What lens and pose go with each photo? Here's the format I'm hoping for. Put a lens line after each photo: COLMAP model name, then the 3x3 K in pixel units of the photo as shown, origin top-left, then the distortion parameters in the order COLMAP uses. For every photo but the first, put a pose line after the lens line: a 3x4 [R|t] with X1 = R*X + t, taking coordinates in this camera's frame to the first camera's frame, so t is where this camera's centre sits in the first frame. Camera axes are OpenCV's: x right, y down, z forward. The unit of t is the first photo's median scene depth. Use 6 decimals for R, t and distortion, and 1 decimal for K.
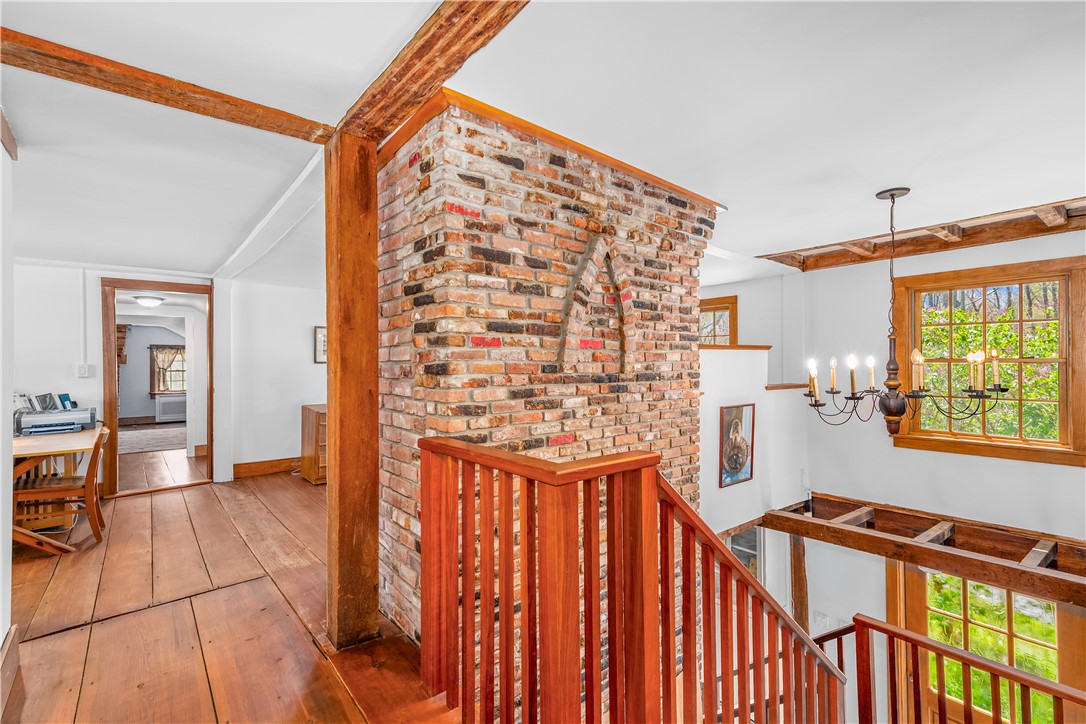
lens RADIAL K [[483.9, 0, 541.7], [0, 483.9, 358.9], [0, 0, 1]] dist [0.014405, 0.001380]
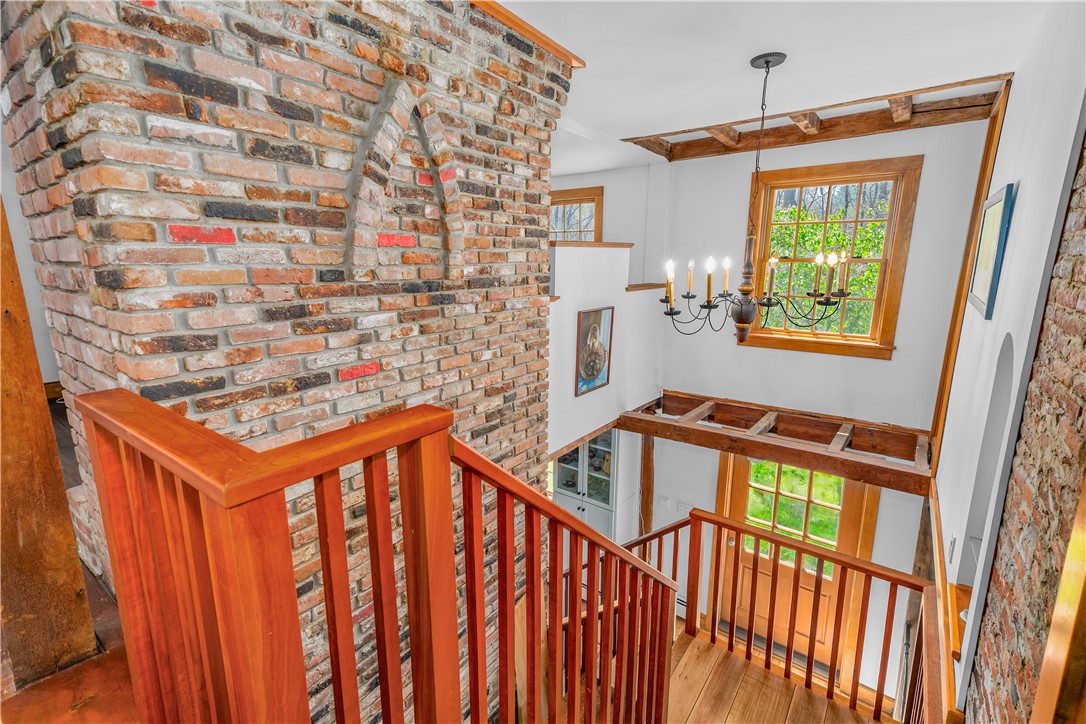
lens RADIAL K [[483.9, 0, 541.7], [0, 483.9, 358.9], [0, 0, 1]] dist [0.014405, 0.001380]
pose [[0.970183, -0.045522, 0.238060, 0.113987], [-0.006069, 0.977333, 0.211620, -0.010075], [-0.242297, -0.206755, 0.947916, 0.186671]]
